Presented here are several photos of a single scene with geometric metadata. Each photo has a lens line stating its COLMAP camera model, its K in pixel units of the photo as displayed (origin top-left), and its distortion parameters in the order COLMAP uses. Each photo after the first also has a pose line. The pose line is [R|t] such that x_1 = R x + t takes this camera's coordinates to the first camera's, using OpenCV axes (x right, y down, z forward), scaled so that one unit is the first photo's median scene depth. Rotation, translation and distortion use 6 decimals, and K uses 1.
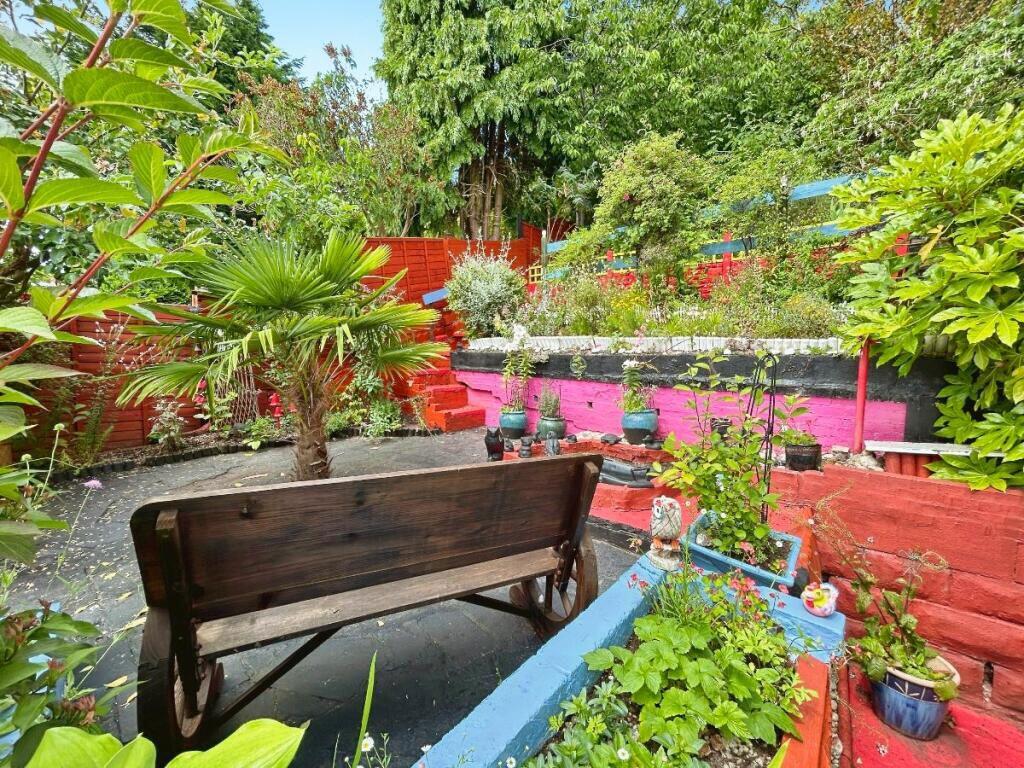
lens RADIAL K [[414.3, 0, 509.9], [0, 414.3, 380.5], [0, 0, 1]] dist [0.004362, 0.000338]
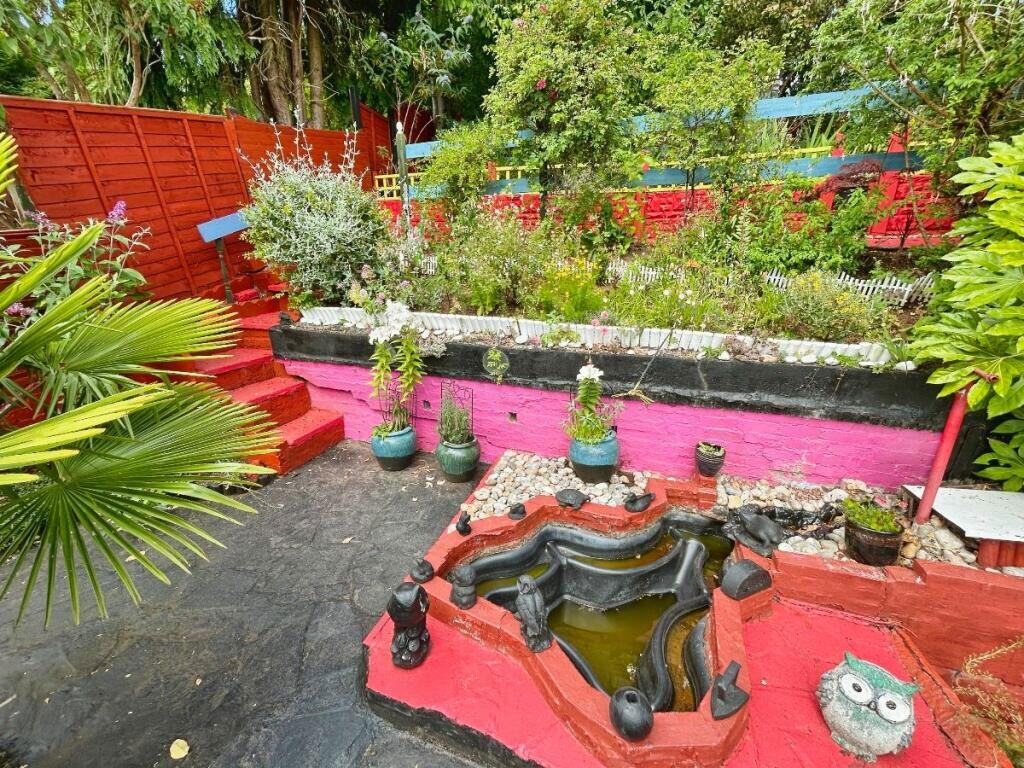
lens RADIAL K [[414.3, 0, 509.9], [0, 414.3, 380.5], [0, 0, 1]] dist [0.004362, 0.000338]
pose [[0.929431, -0.104615, 0.353855, -0.043319], [0.027558, 0.975970, 0.216155, -0.131071], [-0.367965, -0.191149, 0.909980, 0.340164]]
